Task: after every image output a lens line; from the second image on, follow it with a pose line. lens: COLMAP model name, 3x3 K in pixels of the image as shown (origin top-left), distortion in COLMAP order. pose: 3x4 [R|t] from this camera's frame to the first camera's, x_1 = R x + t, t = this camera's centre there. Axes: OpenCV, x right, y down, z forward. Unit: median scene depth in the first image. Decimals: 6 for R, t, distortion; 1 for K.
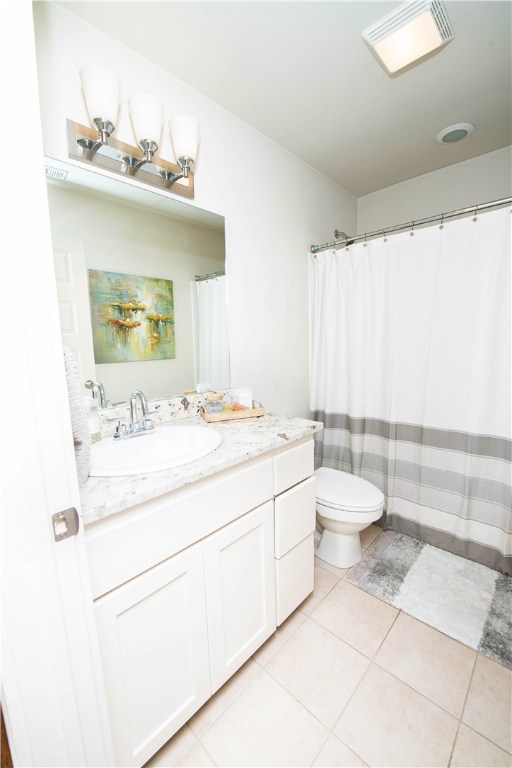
lens RADIAL K [[315.4, 0, 254.7], [0, 315.4, 381.3], [0, 0, 1]] dist [-0.003672, -0.006782]
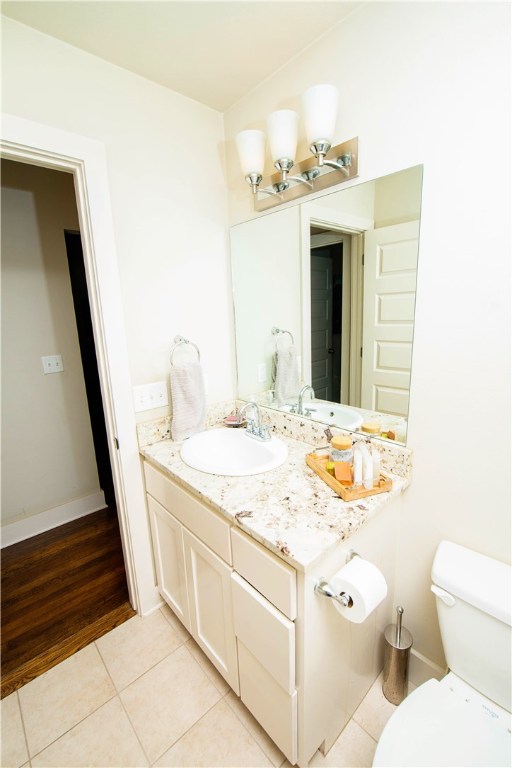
lens RADIAL K [[307.7, 0, 255.4], [0, 307.7, 370.5], [0, 0, 1]] dist [-0.001876, -0.007256]
pose [[-0.048484, 0.208285, -0.976866, 0.676705], [-0.091532, 0.972974, 0.211999, -0.306163], [0.994621, 0.099693, -0.028109, 0.897112]]
